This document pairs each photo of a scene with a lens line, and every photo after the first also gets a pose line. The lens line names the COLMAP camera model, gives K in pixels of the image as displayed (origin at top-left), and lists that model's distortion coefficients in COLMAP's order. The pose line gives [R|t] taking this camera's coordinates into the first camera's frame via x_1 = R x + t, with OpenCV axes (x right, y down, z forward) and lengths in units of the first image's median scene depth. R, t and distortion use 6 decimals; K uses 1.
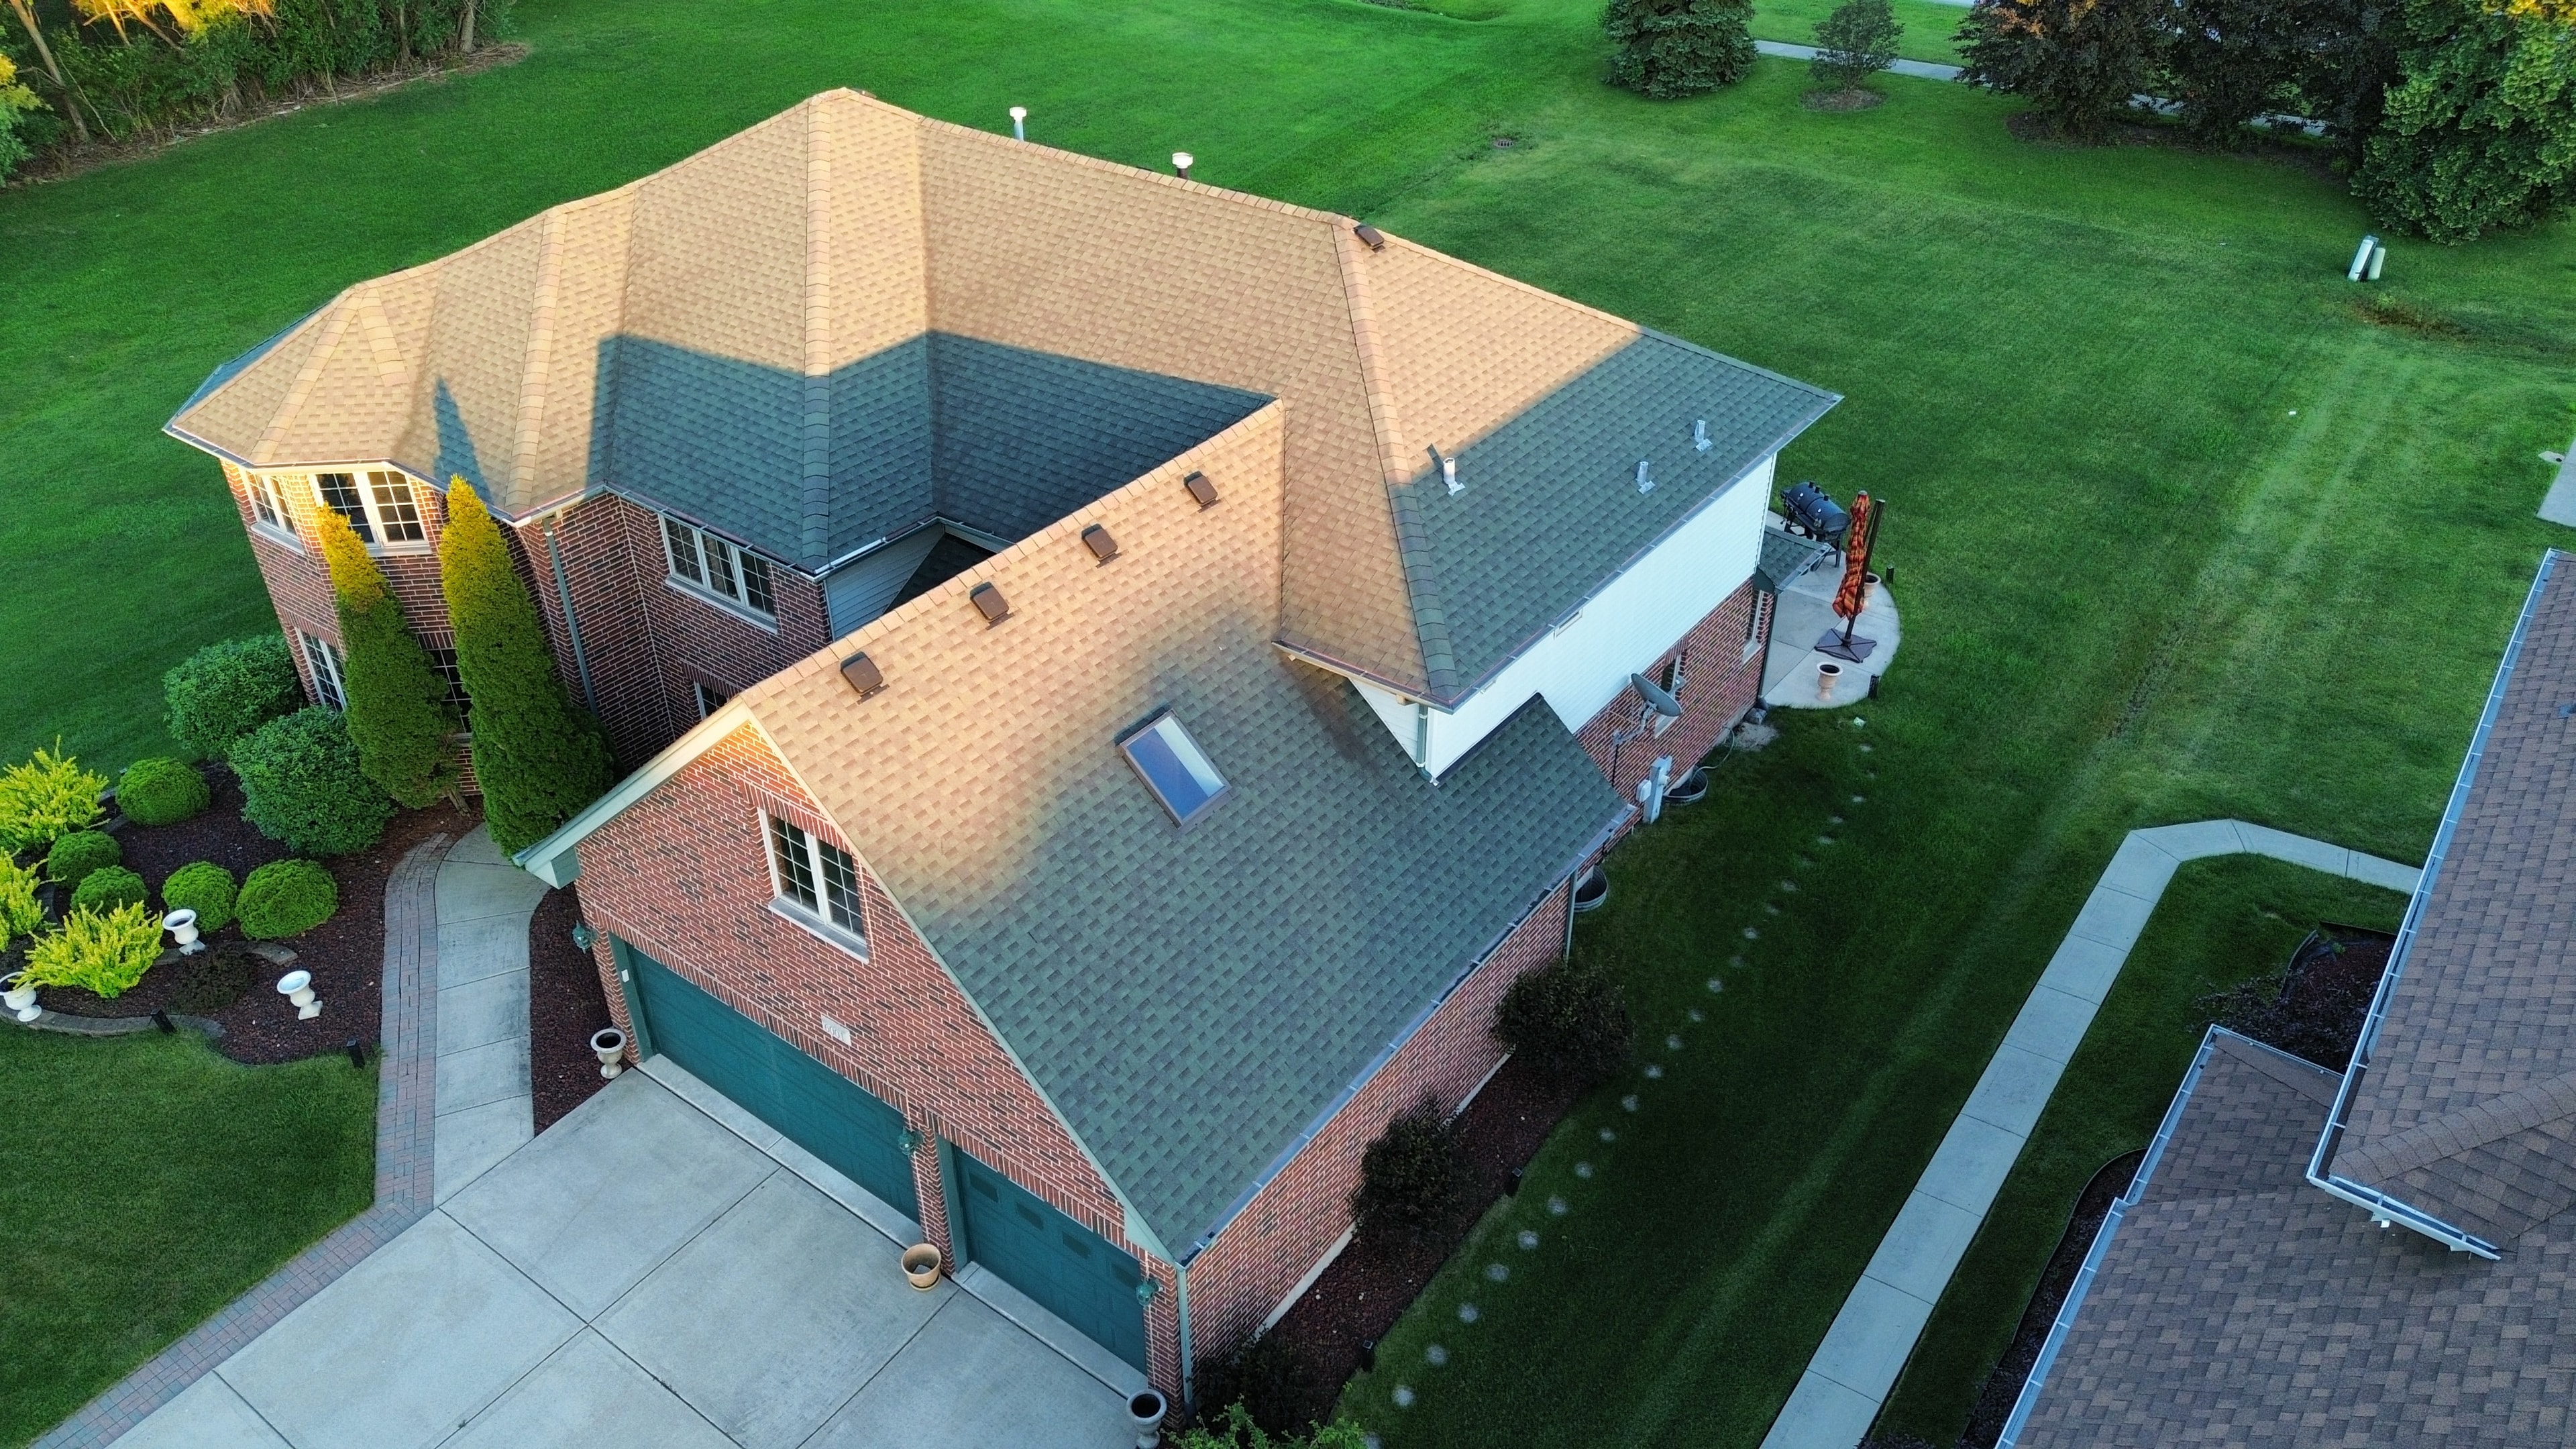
lens RADIAL K [[1823.9, 0, 1288.0], [0, 1823.9, 724.5], [0, 0, 1]] dist [0.012470, 0.002057]
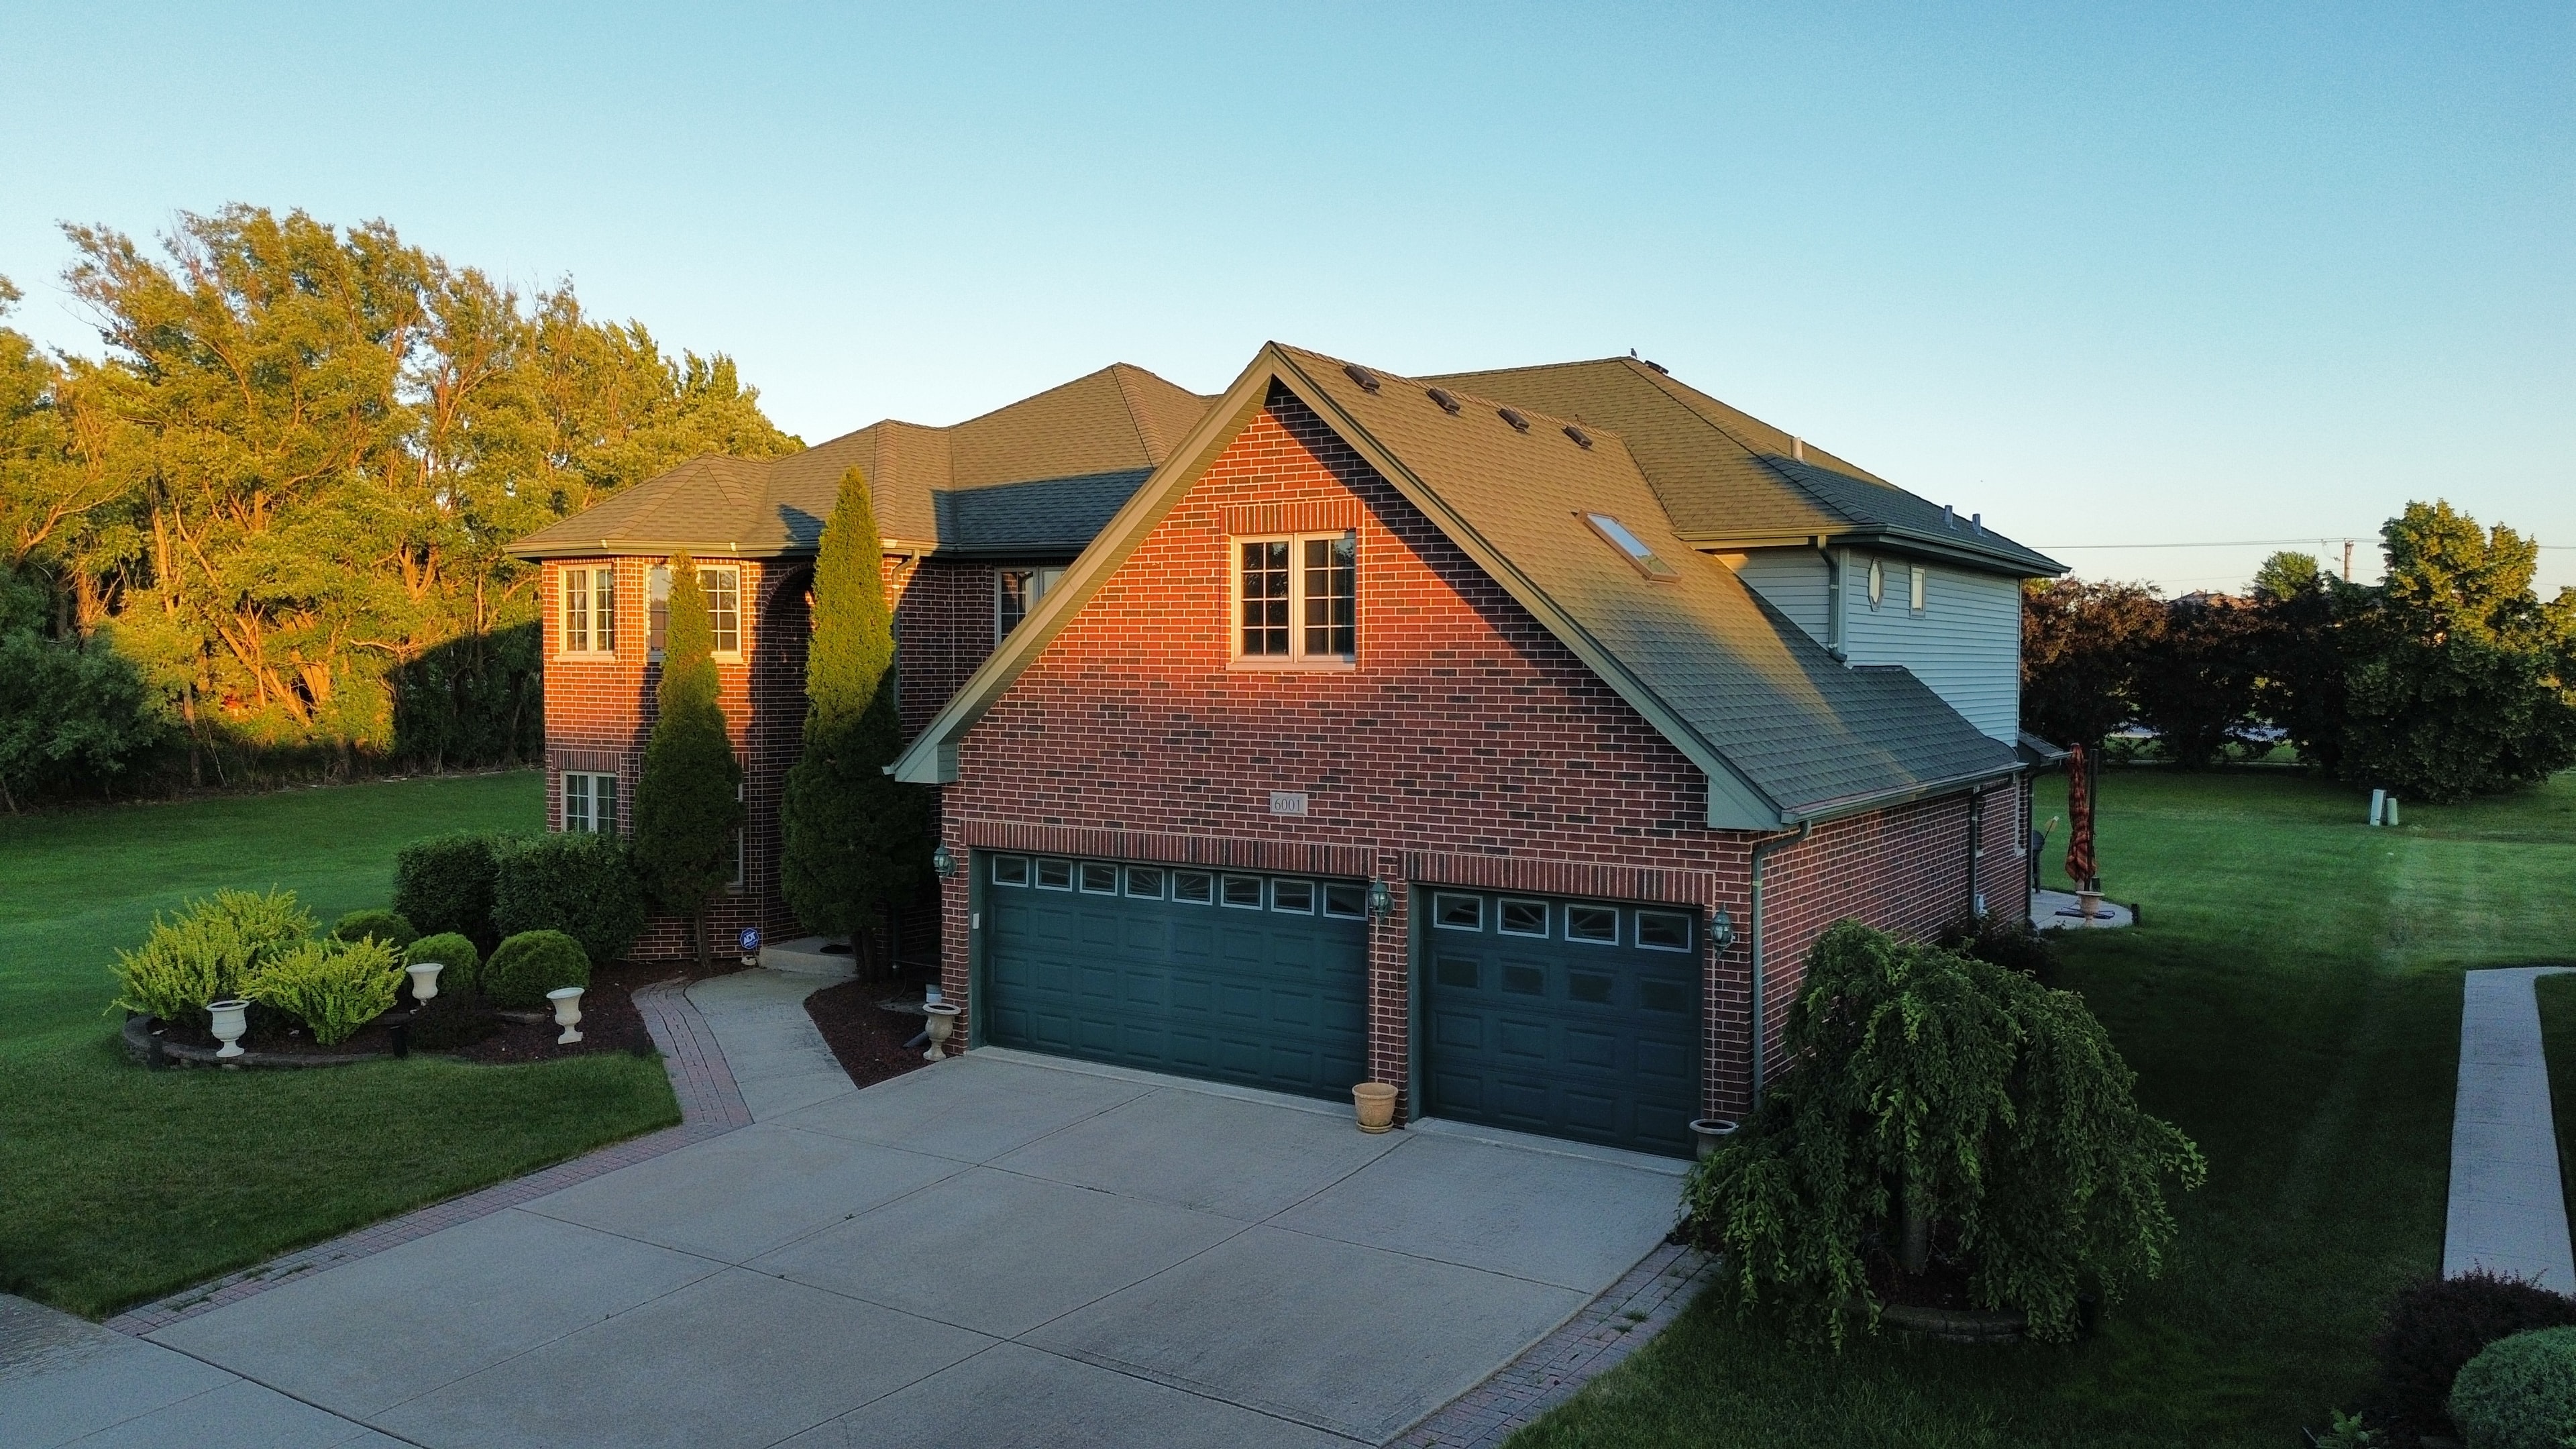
lens RADIAL K [[1823.9, 0, 1288.0], [0, 1823.9, 724.5], [0, 0, 1]] dist [0.012470, 0.002057]
pose [[0.998182, 0.001500, 0.060250, -0.243040], [0.030179, 0.852892, -0.521214, 0.488150], [-0.052169, 0.522085, 0.851297, 0.161198]]
